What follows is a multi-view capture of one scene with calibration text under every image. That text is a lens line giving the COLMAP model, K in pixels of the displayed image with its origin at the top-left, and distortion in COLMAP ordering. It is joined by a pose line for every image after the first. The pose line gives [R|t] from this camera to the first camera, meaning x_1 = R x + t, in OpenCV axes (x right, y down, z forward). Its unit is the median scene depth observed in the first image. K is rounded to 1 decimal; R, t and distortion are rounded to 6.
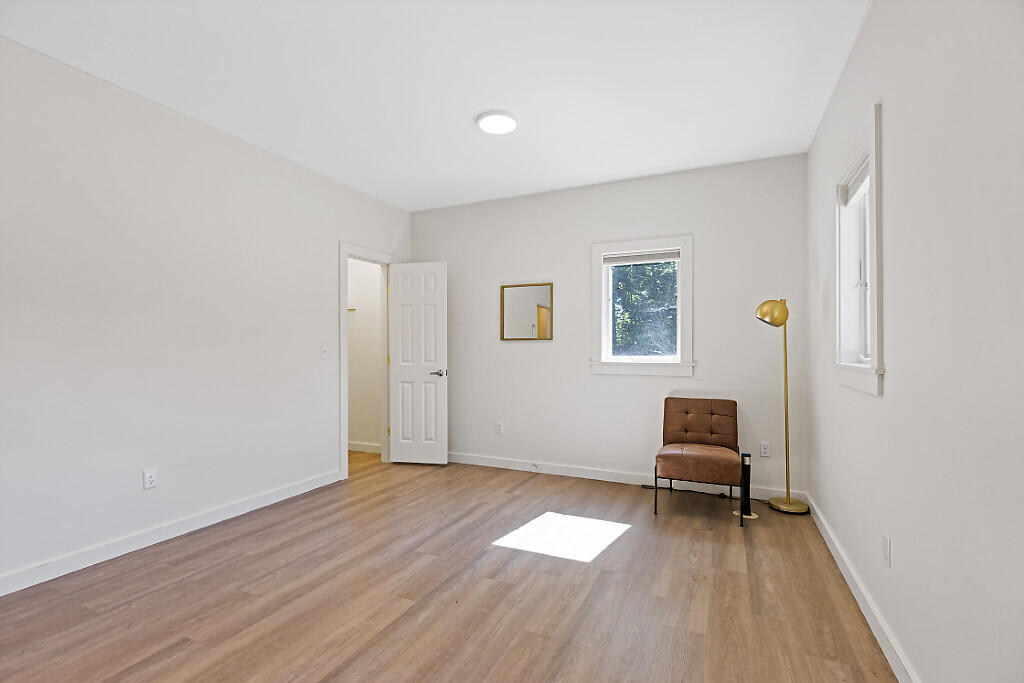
lens RADIAL K [[463.3, 0, 508.2], [0, 463.3, 345.4], [0, 0, 1]] dist [-0.000195, -0.000032]
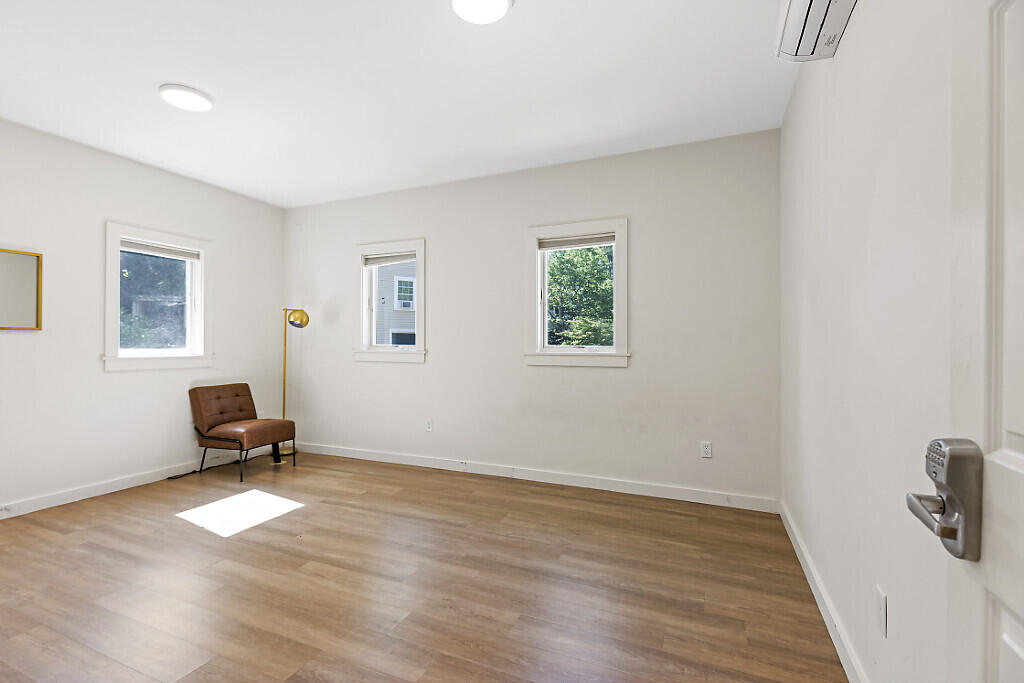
lens RADIAL K [[464.4, 0, 509.3], [0, 464.4, 339.6], [0, 0, 1]] dist [0.000694, -0.000313]
pose [[-0.020718, 0.002606, 0.999782, -0.903478], [-0.012158, 0.999922, -0.002859, -0.006158], [-0.999711, -0.012214, -0.020685, 0.346799]]
